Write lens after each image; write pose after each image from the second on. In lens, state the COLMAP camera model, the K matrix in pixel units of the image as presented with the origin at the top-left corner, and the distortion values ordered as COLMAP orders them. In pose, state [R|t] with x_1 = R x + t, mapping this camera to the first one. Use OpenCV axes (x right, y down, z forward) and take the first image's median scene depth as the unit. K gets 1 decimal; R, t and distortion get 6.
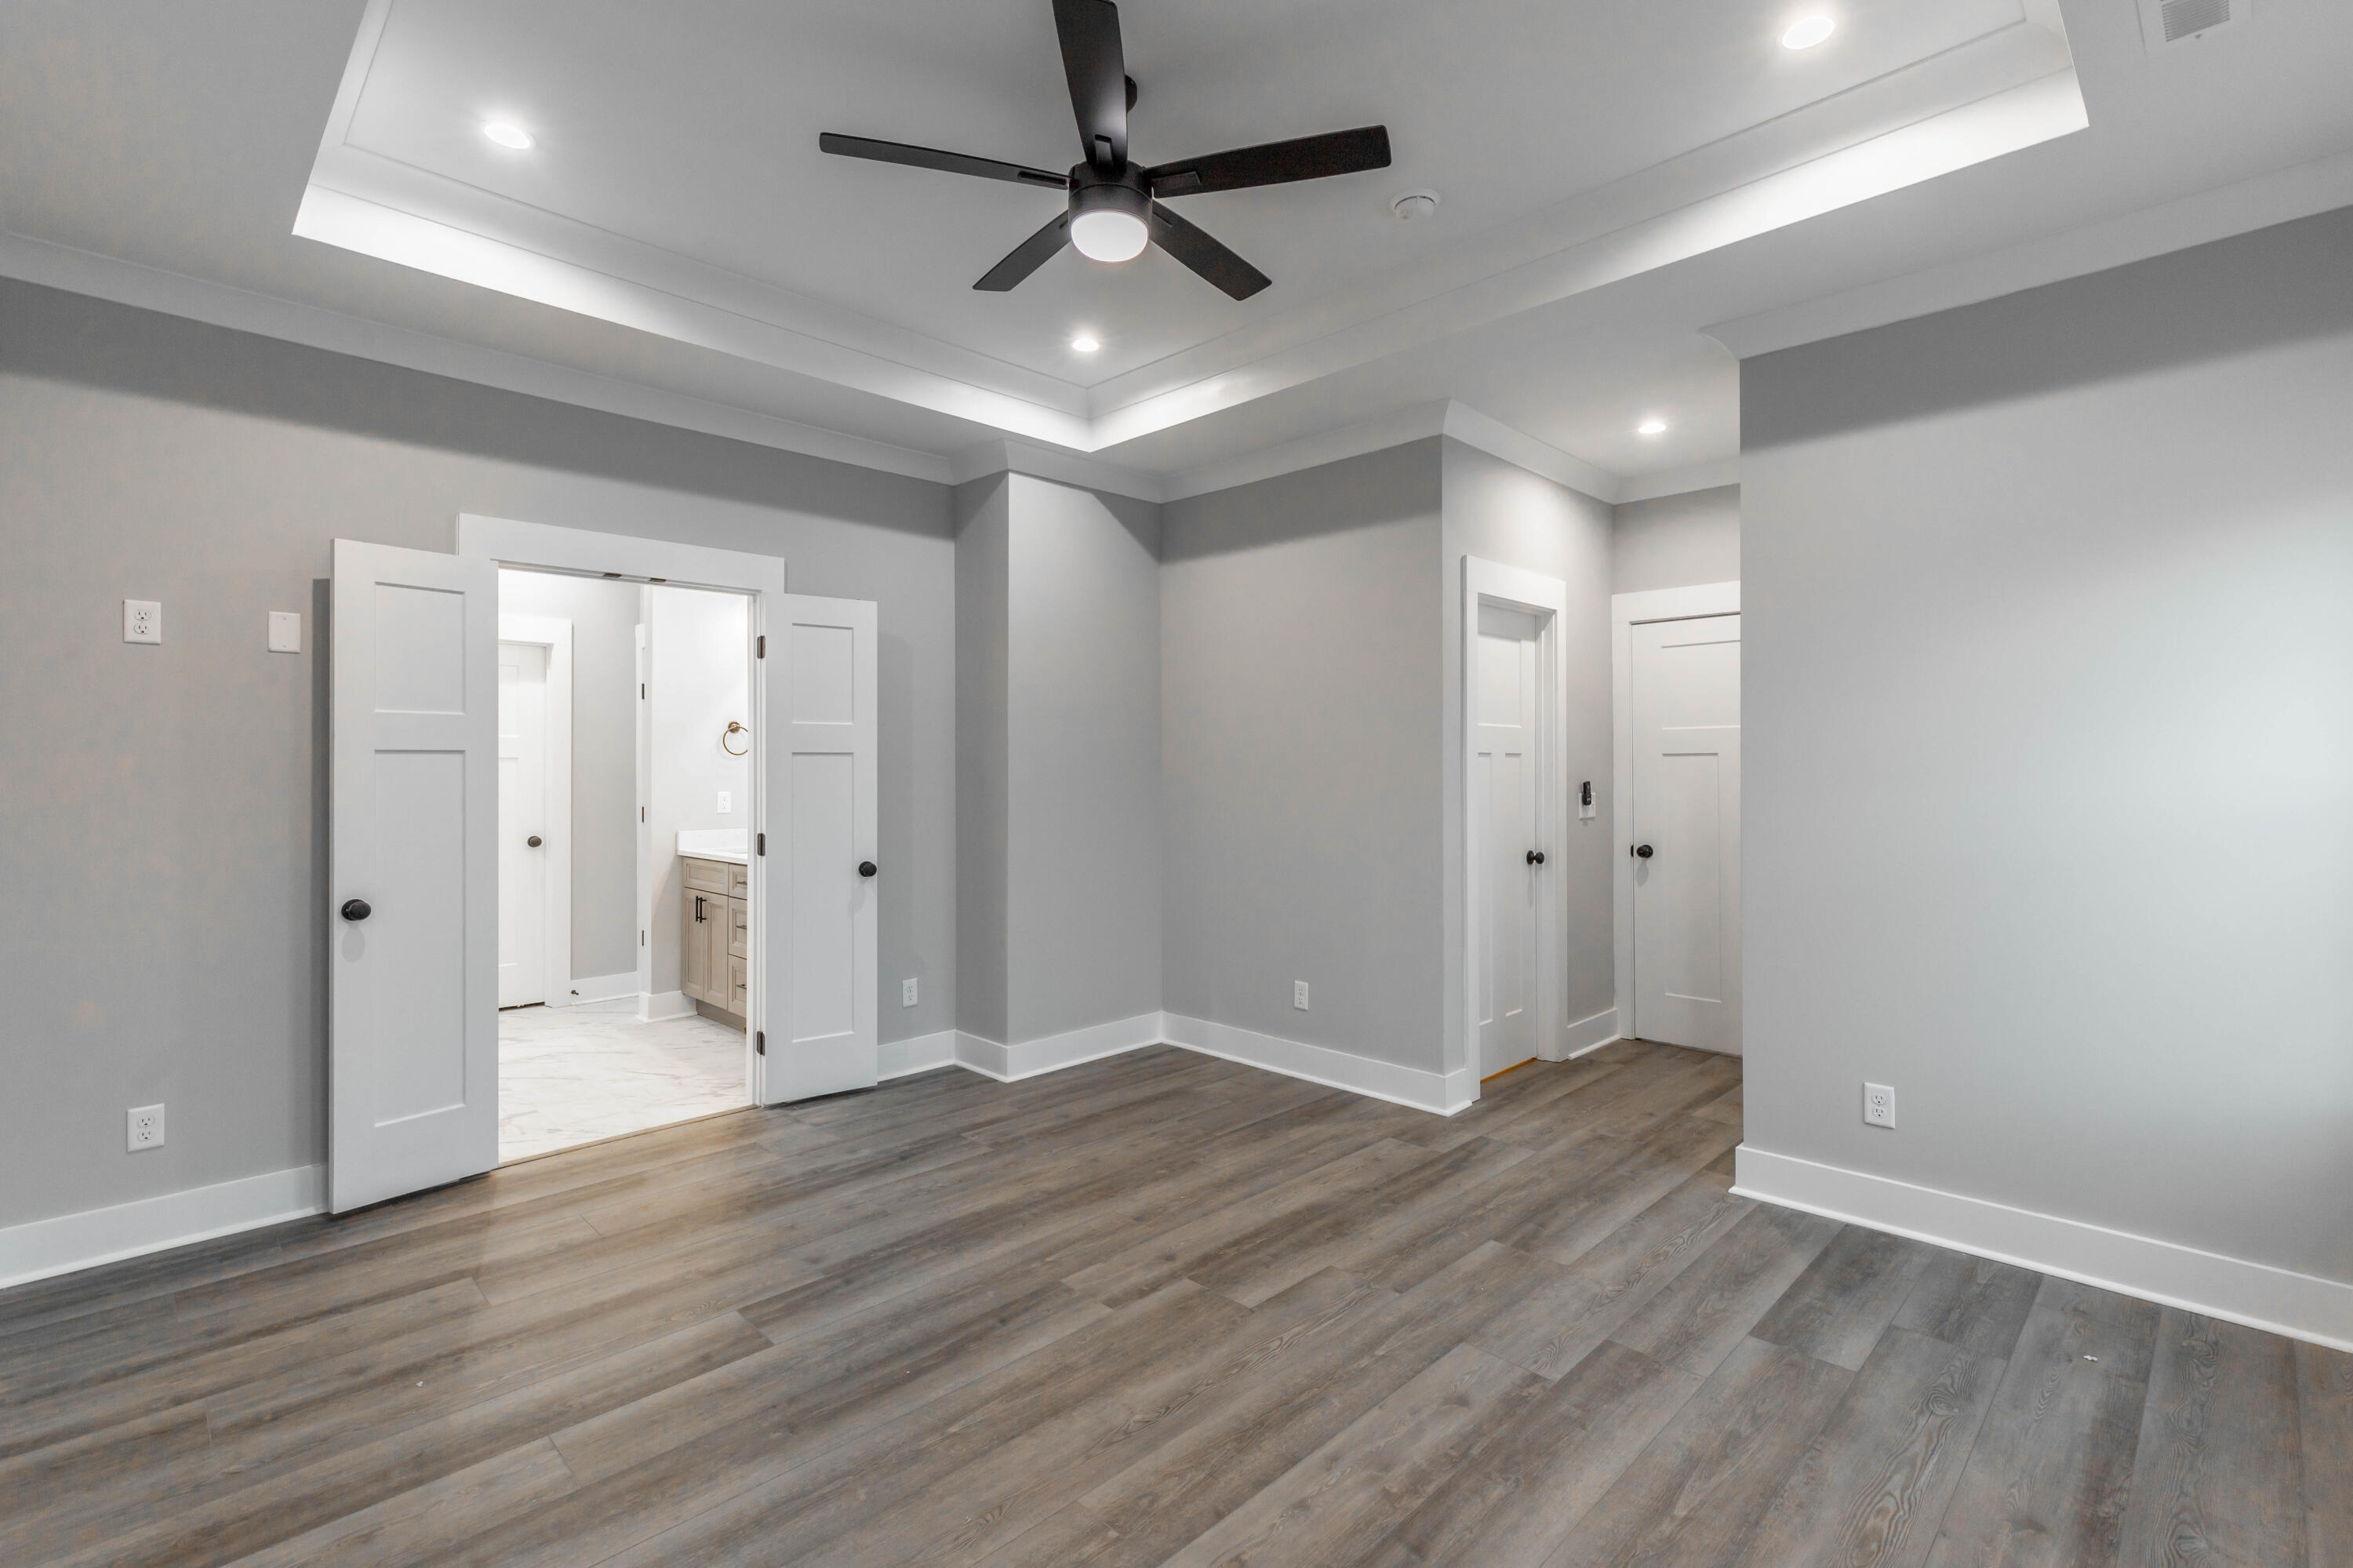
lens RADIAL K [[1060.0, 0, 1169.2], [0, 1060.0, 780.4], [0, 0, 1]] dist [0.004455, 0.000390]
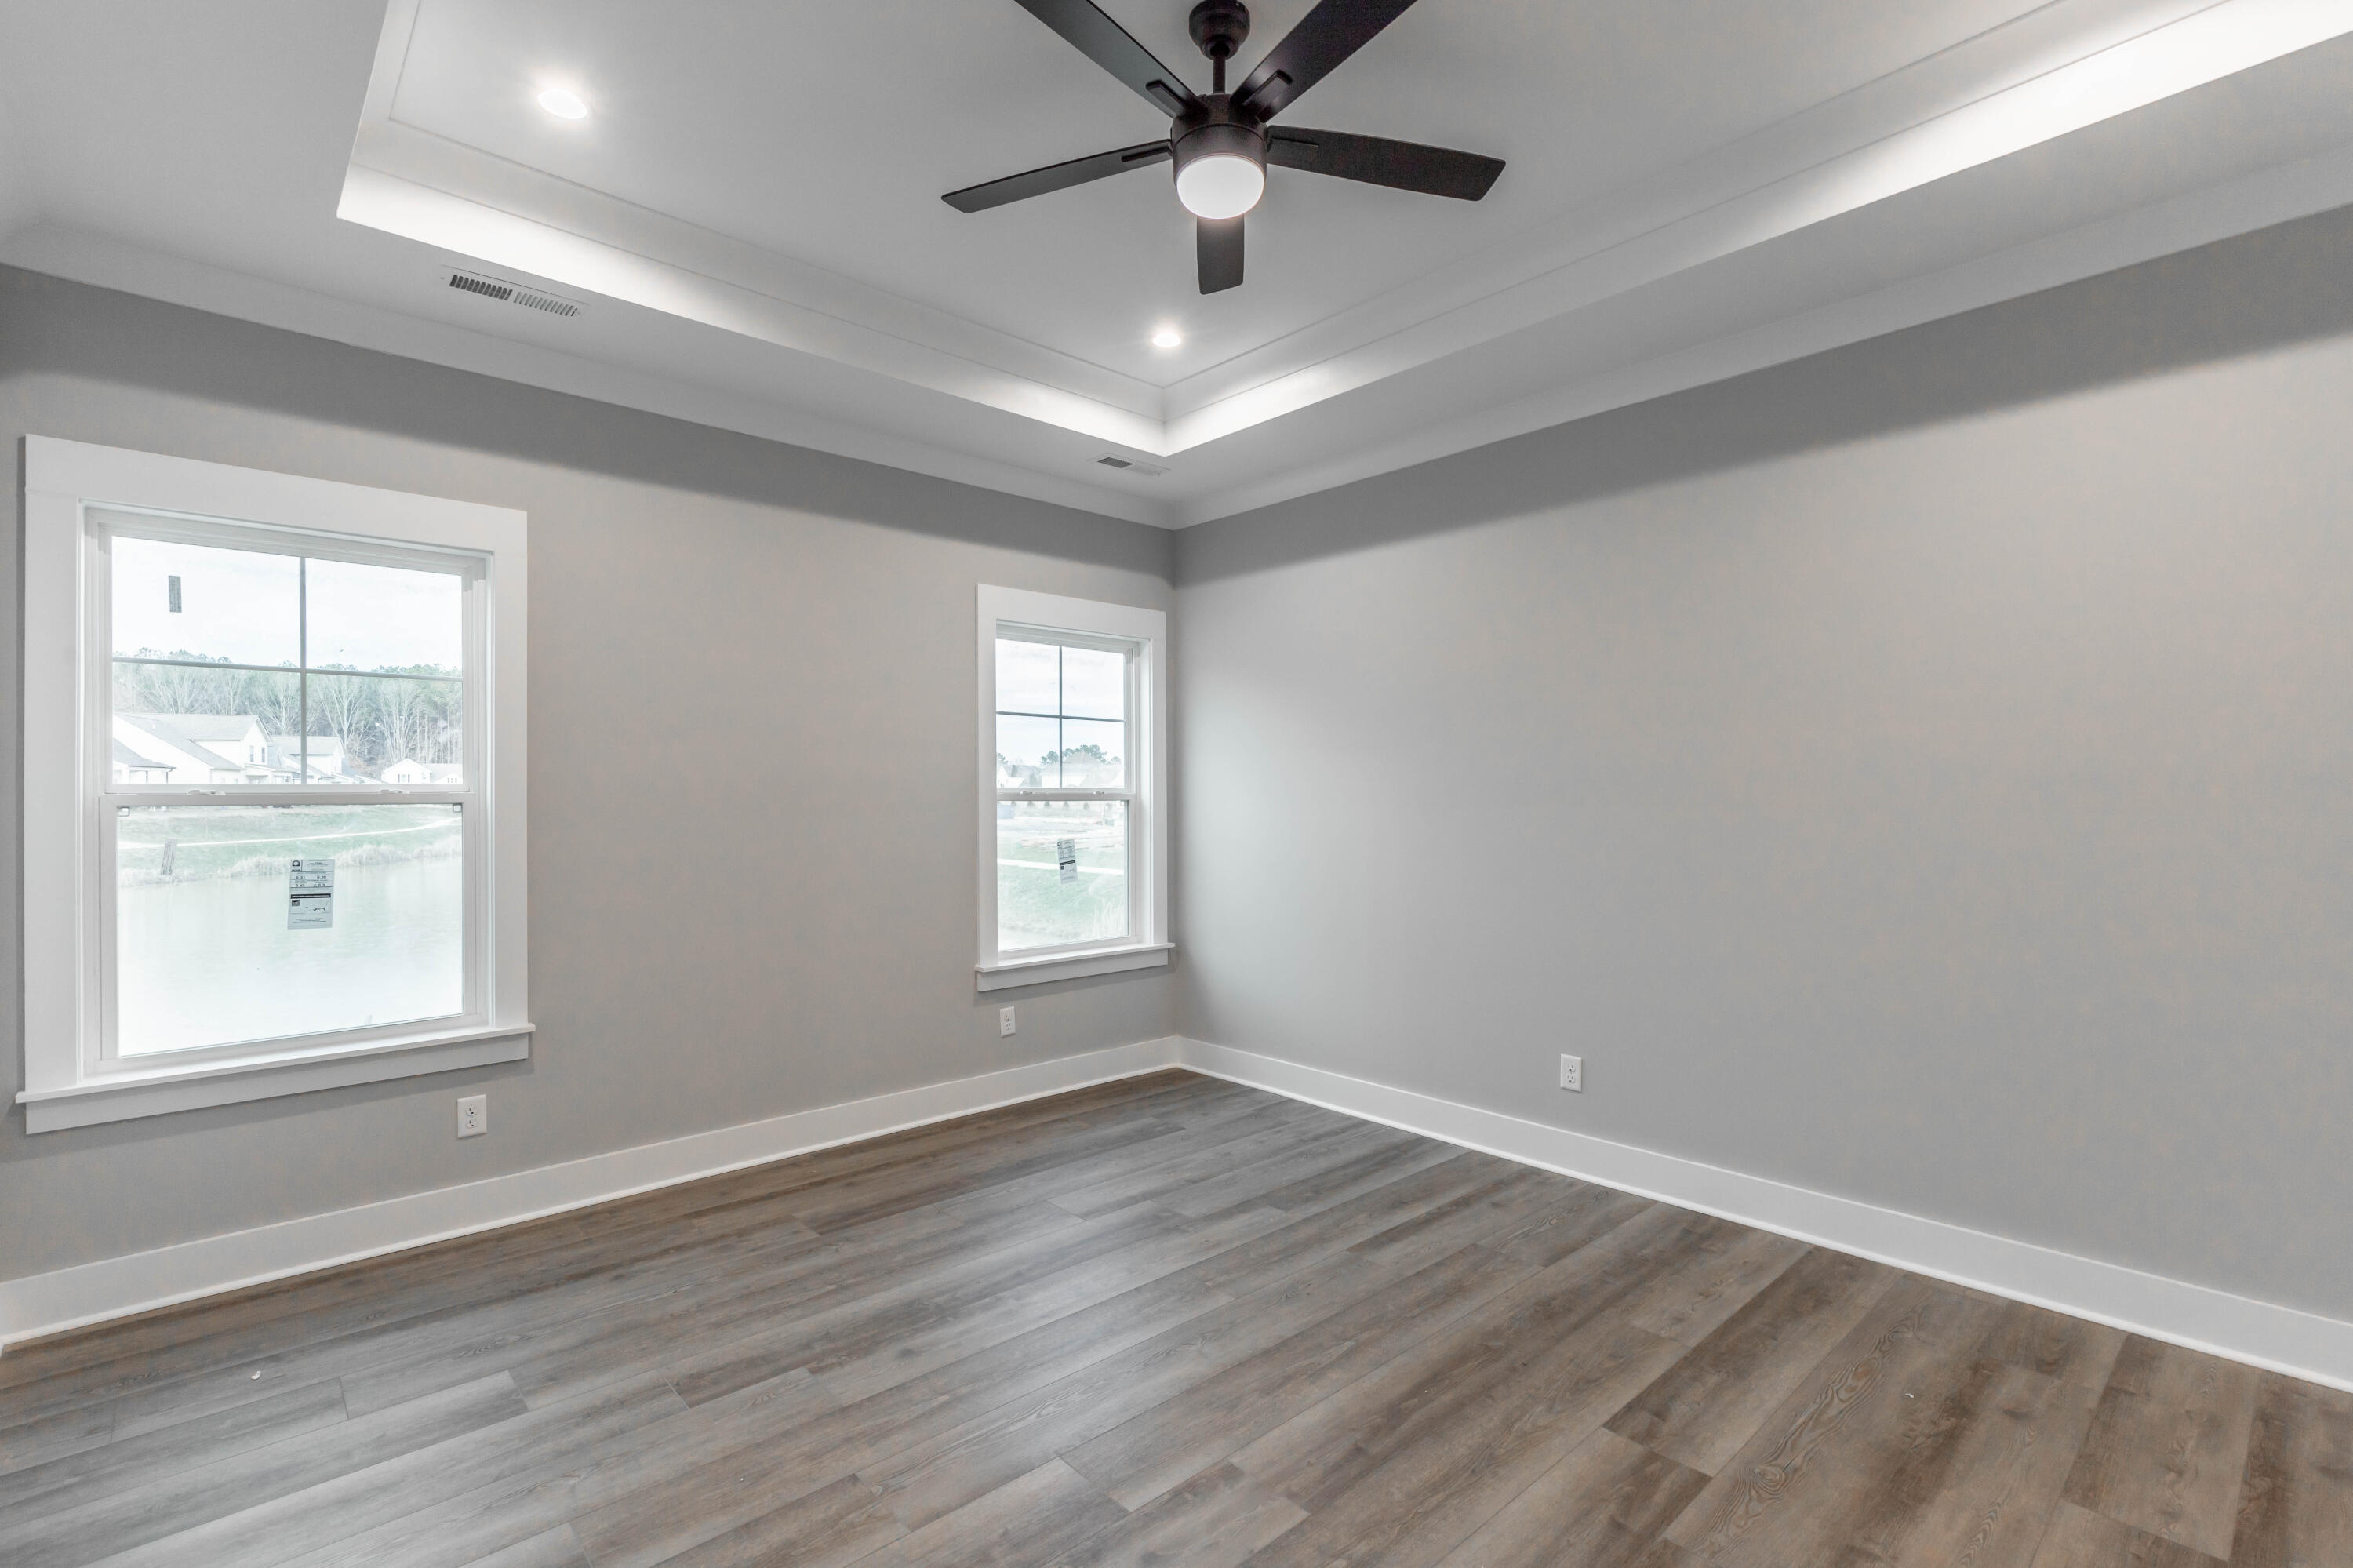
lens RADIAL K [[1060.0, 0, 1169.2], [0, 1060.0, 780.4], [0, 0, 1]] dist [0.004455, 0.000390]
pose [[-0.999324, 0.007208, 0.036060, -0.044411], [0.007136, 0.999972, -0.002119, -0.015948], [-0.036075, -0.001860, -0.999347, 1.979834]]
